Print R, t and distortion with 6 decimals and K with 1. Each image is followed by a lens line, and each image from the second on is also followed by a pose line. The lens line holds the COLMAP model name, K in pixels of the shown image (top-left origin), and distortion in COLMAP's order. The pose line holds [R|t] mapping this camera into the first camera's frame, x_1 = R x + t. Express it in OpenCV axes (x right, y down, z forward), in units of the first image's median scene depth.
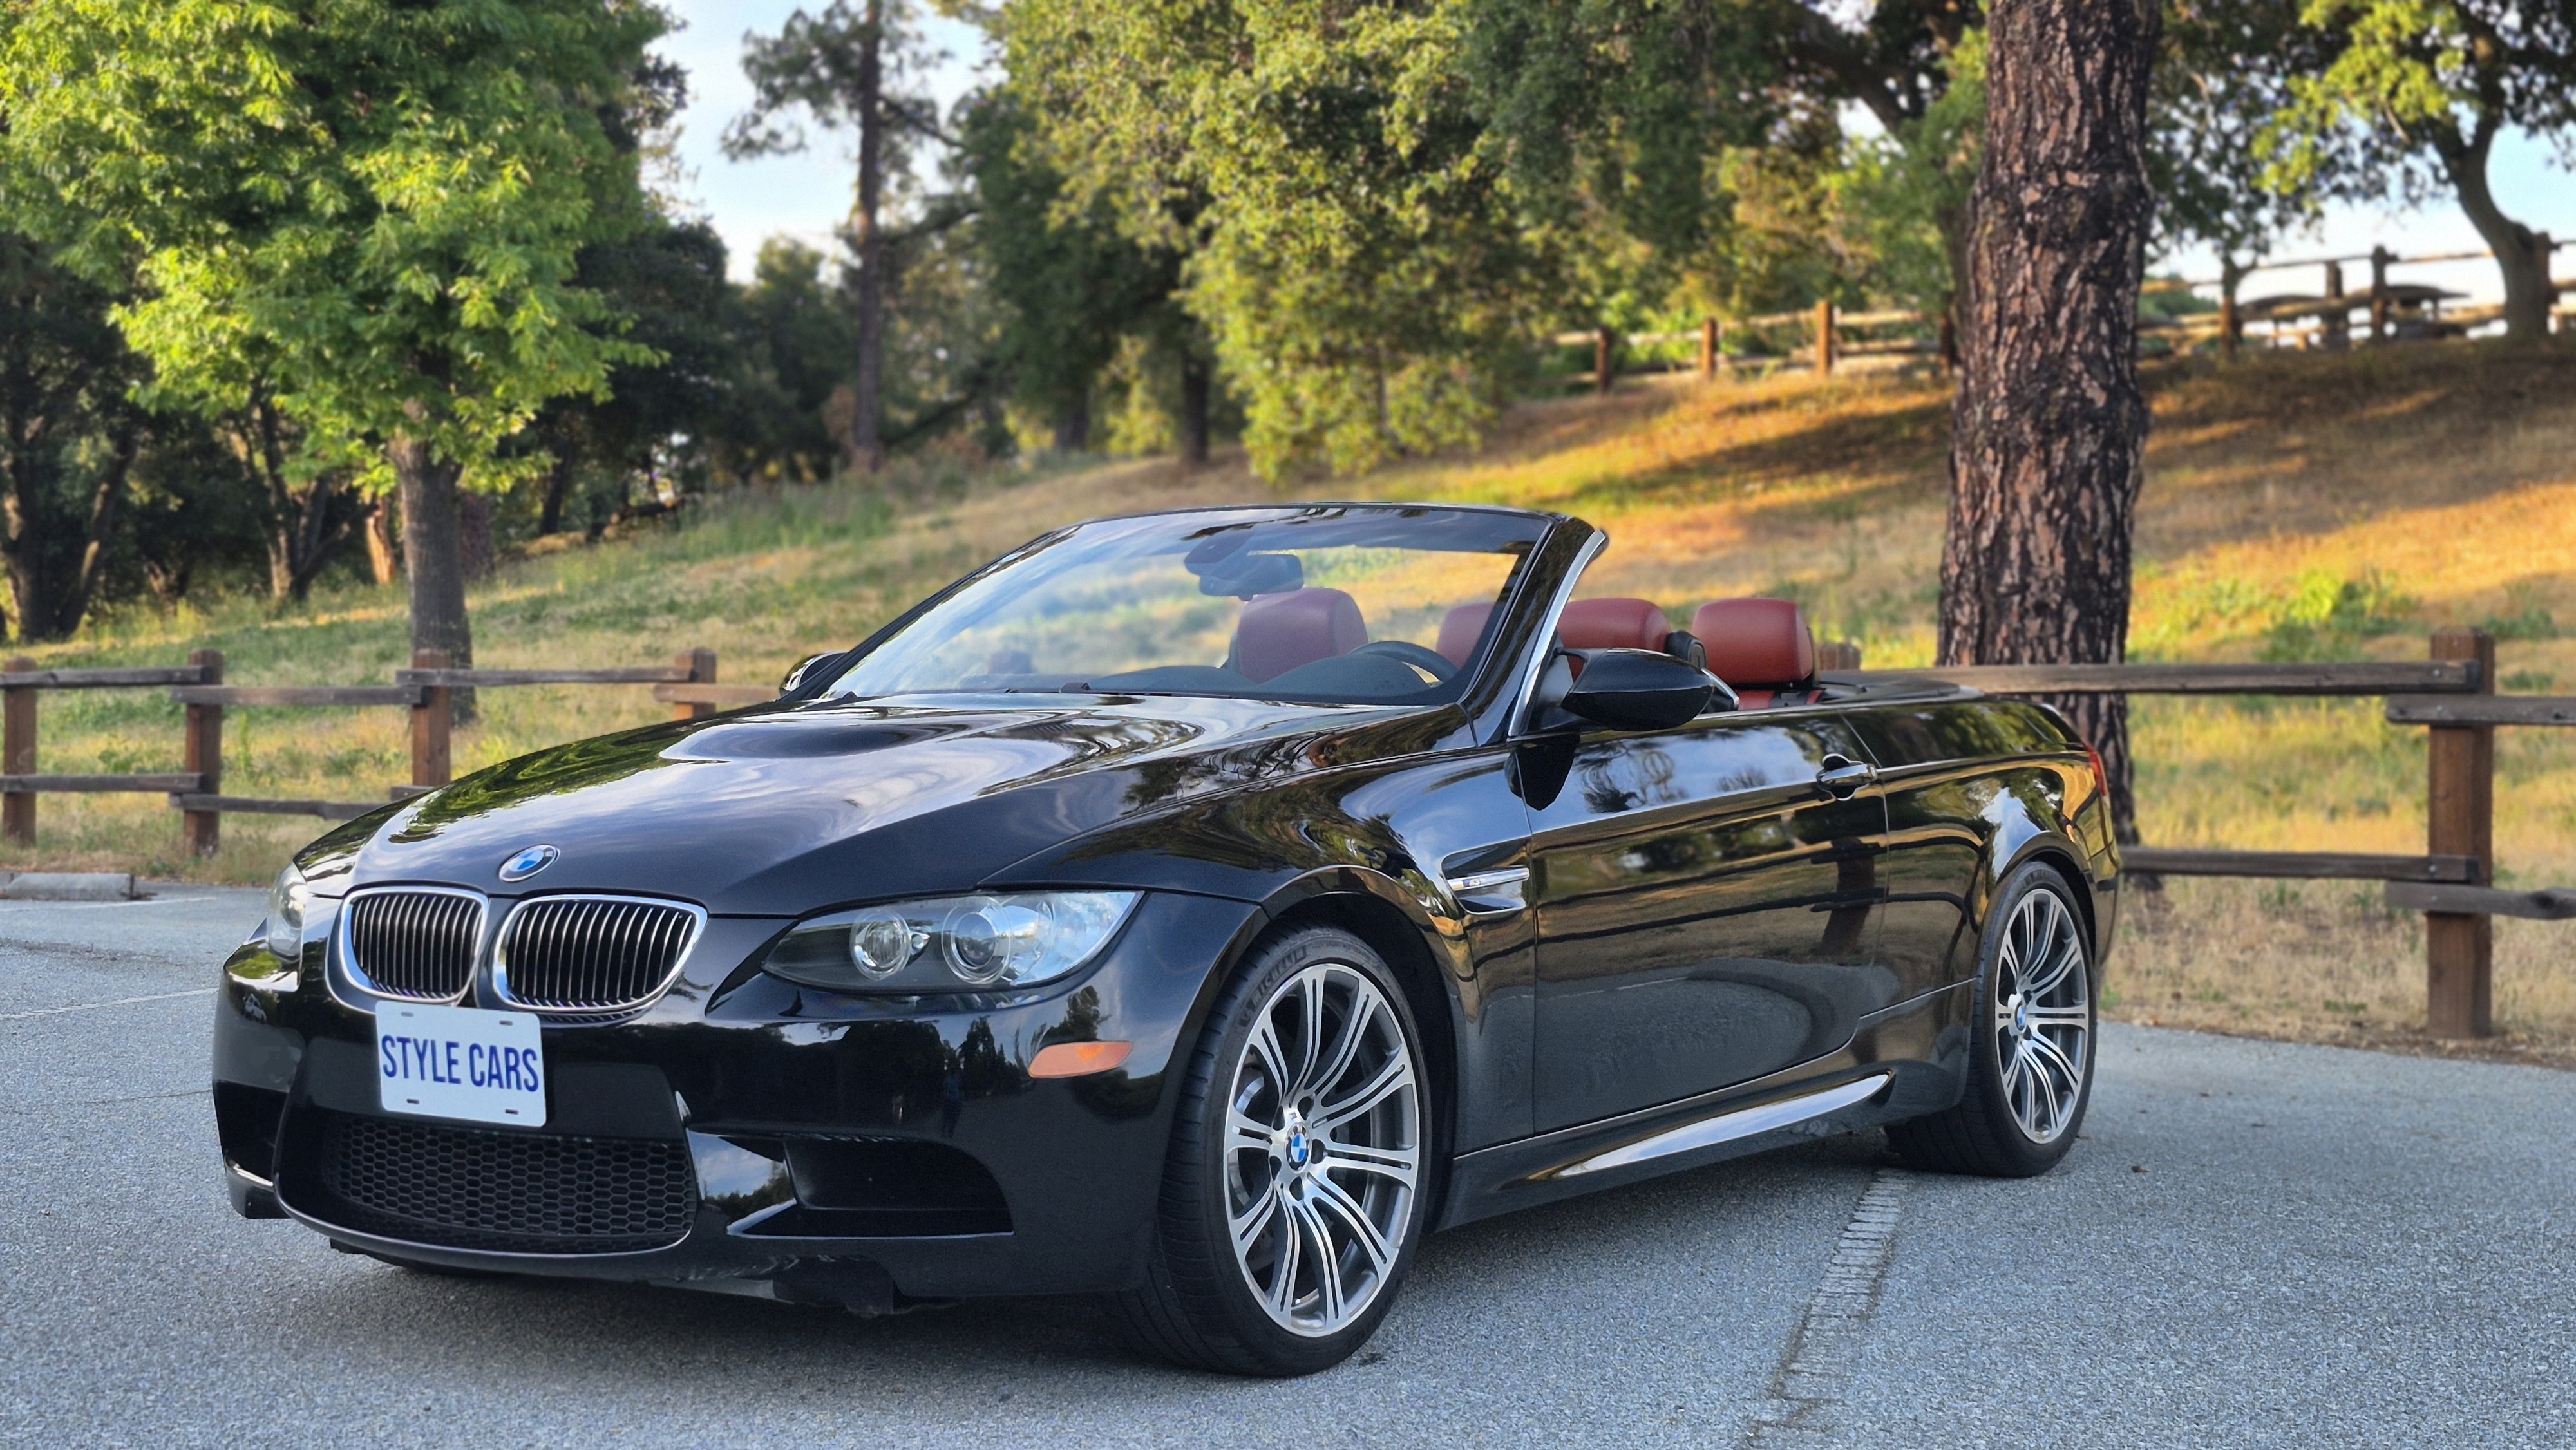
lens RADIAL K [[3435.5, 0, 1279.4], [0, 3435.5, 725.3], [0, 0, 1]] dist [0.188982, -0.463424]
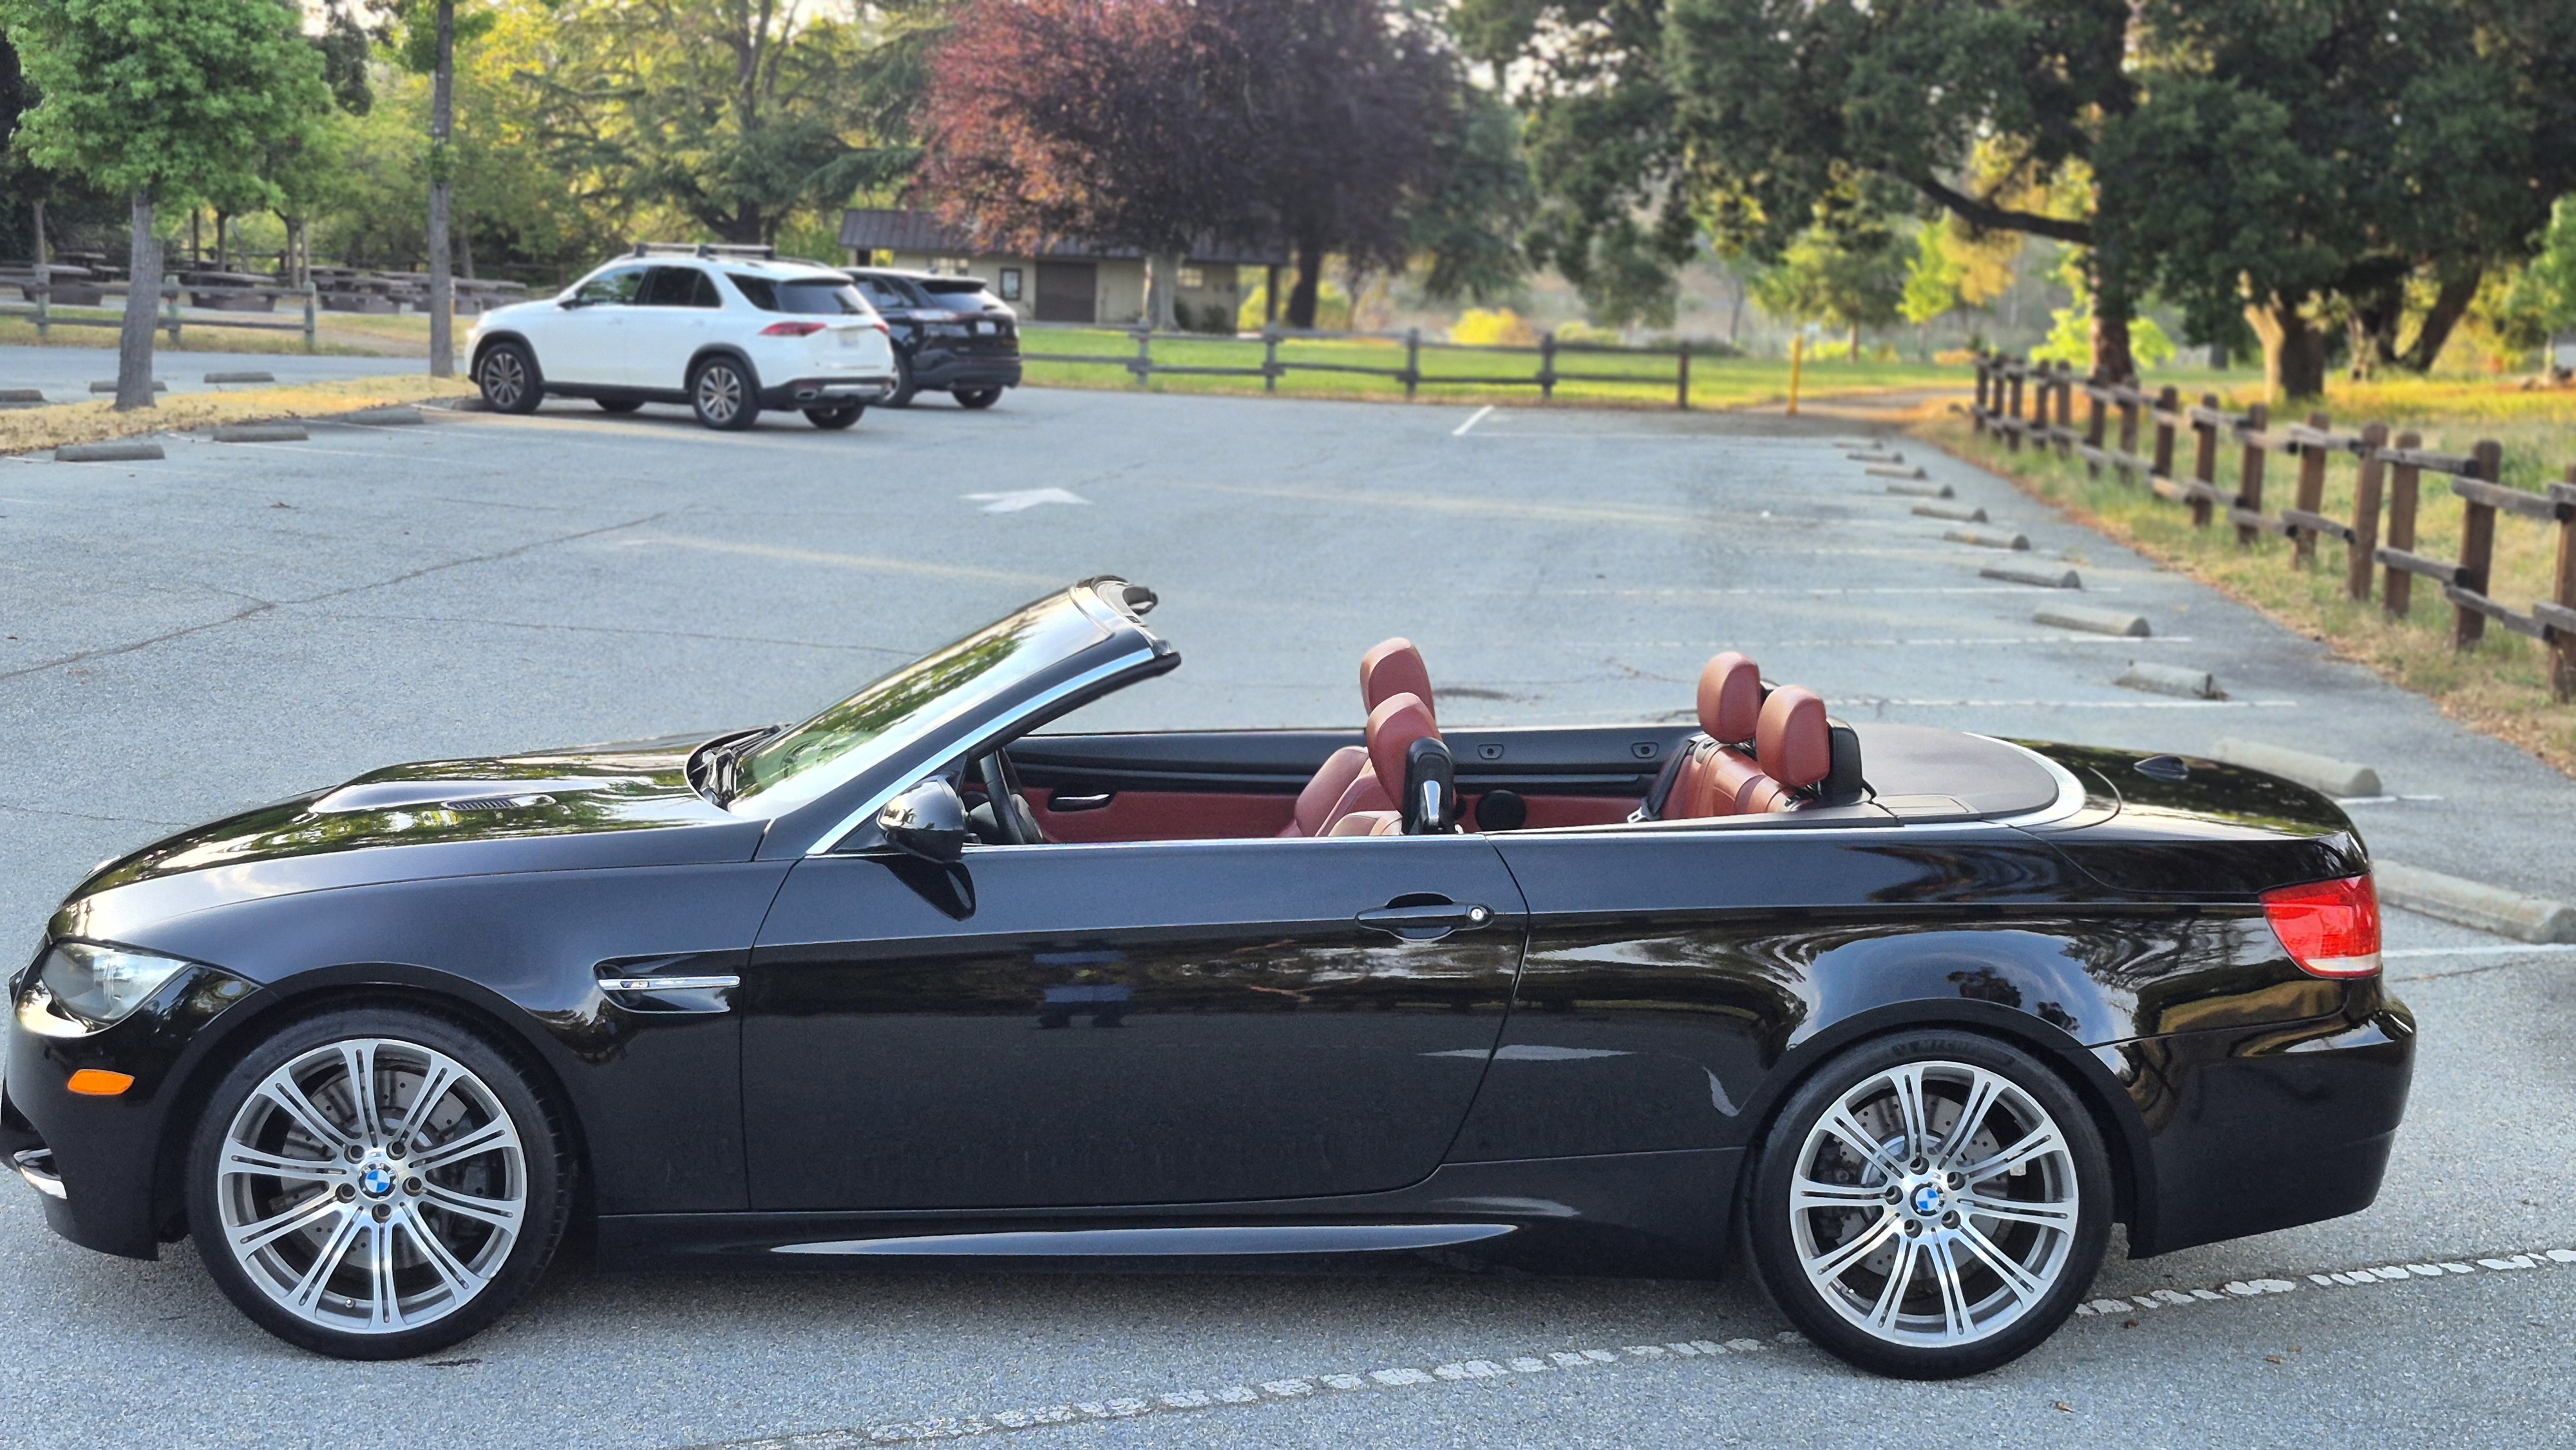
lens RADIAL K [[3447.1, 0, 1287.6], [0, 3447.1, 731.4], [0, 0, 1]] dist [0.181094, -0.402278]
pose [[0.601549, 0.109229, -0.791333, 0.401625], [-0.027178, 0.992833, 0.116382, -0.065417], [0.798373, -0.048502, 0.600206, 0.178601]]
